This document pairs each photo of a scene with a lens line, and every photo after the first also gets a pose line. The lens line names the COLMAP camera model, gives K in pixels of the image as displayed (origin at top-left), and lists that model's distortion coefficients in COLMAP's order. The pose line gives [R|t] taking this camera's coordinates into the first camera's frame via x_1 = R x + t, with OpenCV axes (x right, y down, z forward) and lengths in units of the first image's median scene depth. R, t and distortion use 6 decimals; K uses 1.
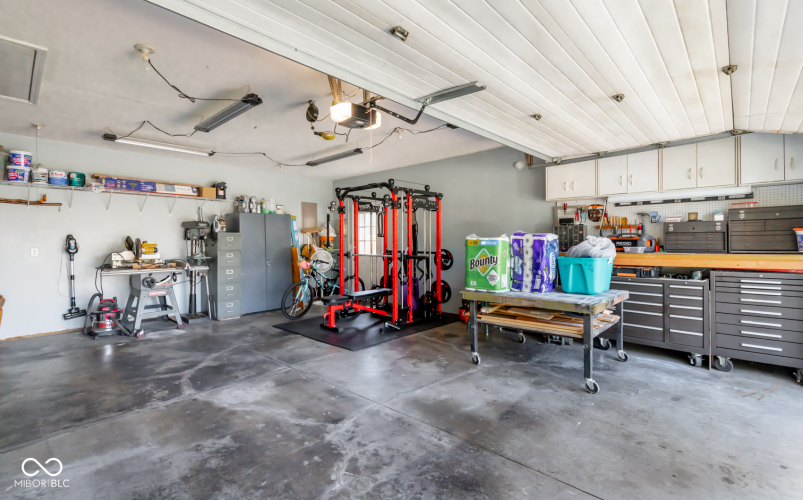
lens RADIAL K [[363.6, 0, 404.5], [0, 363.6, 247.2], [0, 0, 1]] dist [0.003829, -0.000400]
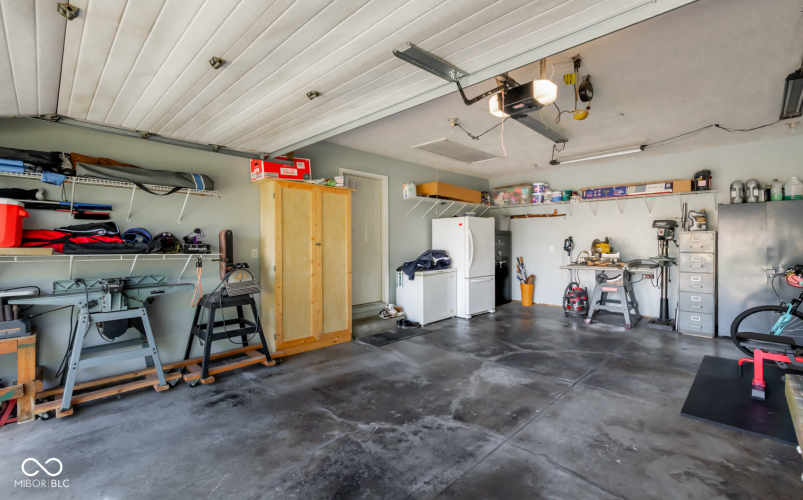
lens RADIAL K [[352.6, 0, 404.5], [0, 352.6, 245.2], [0, 0, 1]] dist [0.000935, -0.000598]
pose [[-0.034127, 0.014203, -0.999317, 0.704952], [-0.011371, 0.999829, 0.014598, -0.025721], [0.999353, 0.011861, -0.033960, 0.753624]]
